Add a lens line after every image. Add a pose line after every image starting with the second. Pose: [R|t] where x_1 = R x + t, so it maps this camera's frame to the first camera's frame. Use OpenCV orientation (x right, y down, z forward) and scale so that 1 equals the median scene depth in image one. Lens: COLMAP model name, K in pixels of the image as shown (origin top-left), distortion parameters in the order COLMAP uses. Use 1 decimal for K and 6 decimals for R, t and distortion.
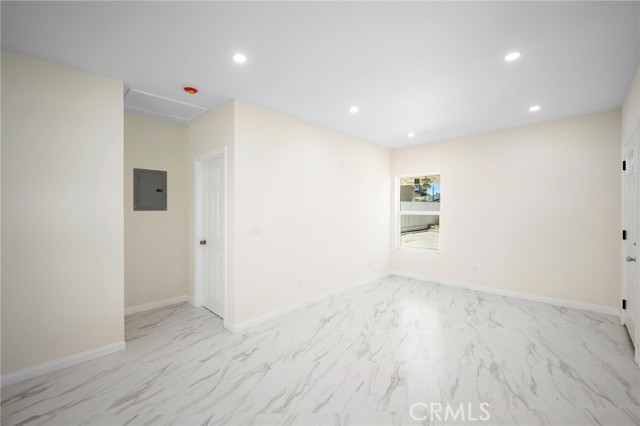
lens RADIAL K [[261.0, 0, 322.3], [0, 261.0, 209.6], [0, 0, 1]] dist [0.000328, 0.000035]
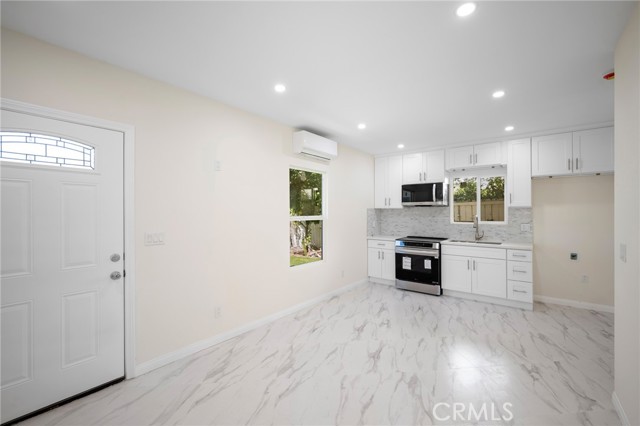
lens RADIAL K [[274.5, 0, 316.5], [0, 274.5, 209.6], [0, 0, 1]] dist [0.001099, 0.000087]
pose [[-0.996002, 0.002900, -0.089282, 0.585139], [0.003690, 0.999955, -0.008685, -0.025203], [0.089253, -0.008979, -0.995969, 1.972687]]
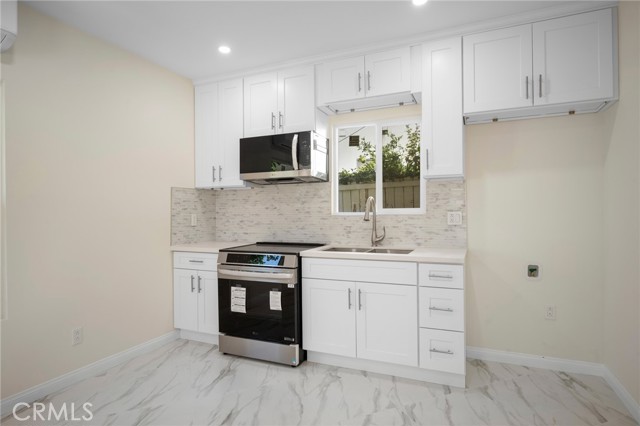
lens RADIAL K [[361.1, 0, 320.0], [0, 361.1, 213.0], [0, 0, 1]] dist [-0.001511, -0.000485]
pose [[-0.939132, 0.014167, -0.343265, -0.100327], [0.013460, 0.999900, 0.004442, 0.052526], [0.343293, -0.000448, -0.939228, 1.284392]]
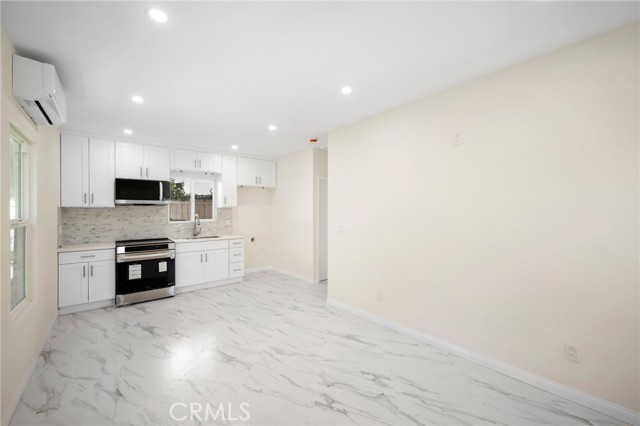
lens RADIAL K [[261.0, 0, 322.3], [0, 261.0, 209.6], [0, 0, 1]] dist [0.000328, 0.000035]
pose [[-0.108053, 0.000598, -0.994145, 1.241981], [0.007508, 0.999972, -0.000214, -0.025421], [0.994117, -0.007487, -0.108054, 1.353947]]
